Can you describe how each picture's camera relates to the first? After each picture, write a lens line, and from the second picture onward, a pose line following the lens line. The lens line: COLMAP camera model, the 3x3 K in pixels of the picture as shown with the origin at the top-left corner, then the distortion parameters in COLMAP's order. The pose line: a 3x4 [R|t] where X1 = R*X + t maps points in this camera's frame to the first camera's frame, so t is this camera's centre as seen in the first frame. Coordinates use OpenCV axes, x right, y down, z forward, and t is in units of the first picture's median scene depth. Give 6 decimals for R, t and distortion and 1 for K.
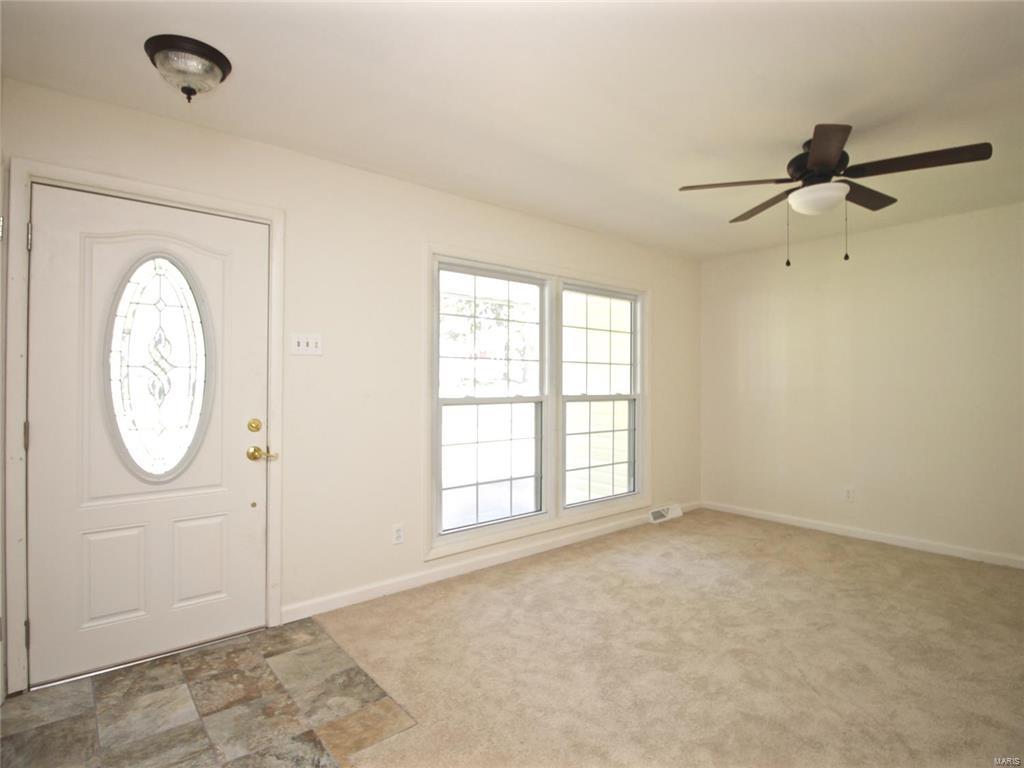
lens RADIAL K [[487.4, 0, 530.0], [0, 487.4, 380.0], [0, 0, 1]] dist [0.000546, -0.011147]
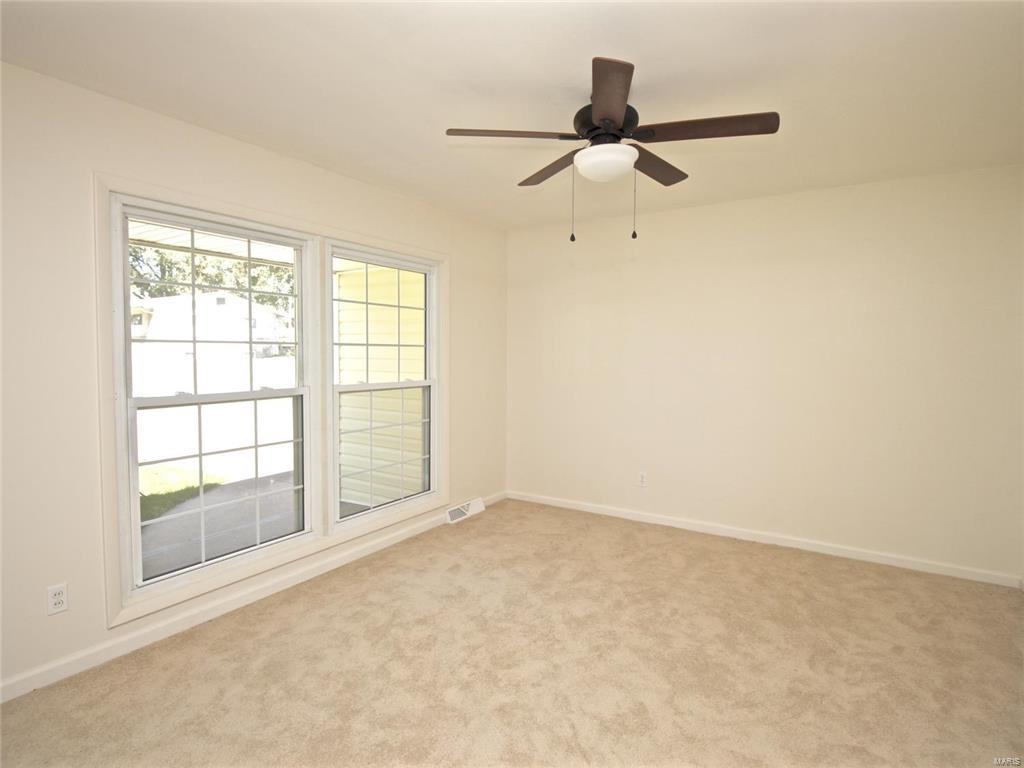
lens RADIAL K [[488.7, 0, 510.9], [0, 488.7, 373.8], [0, 0, 1]] dist [0.002077, -0.010961]
pose [[0.959298, -0.011706, 0.282152, 0.160602], [-0.003187, 0.998628, 0.052270, -0.042354], [-0.282377, -0.051042, 0.957945, 0.179414]]
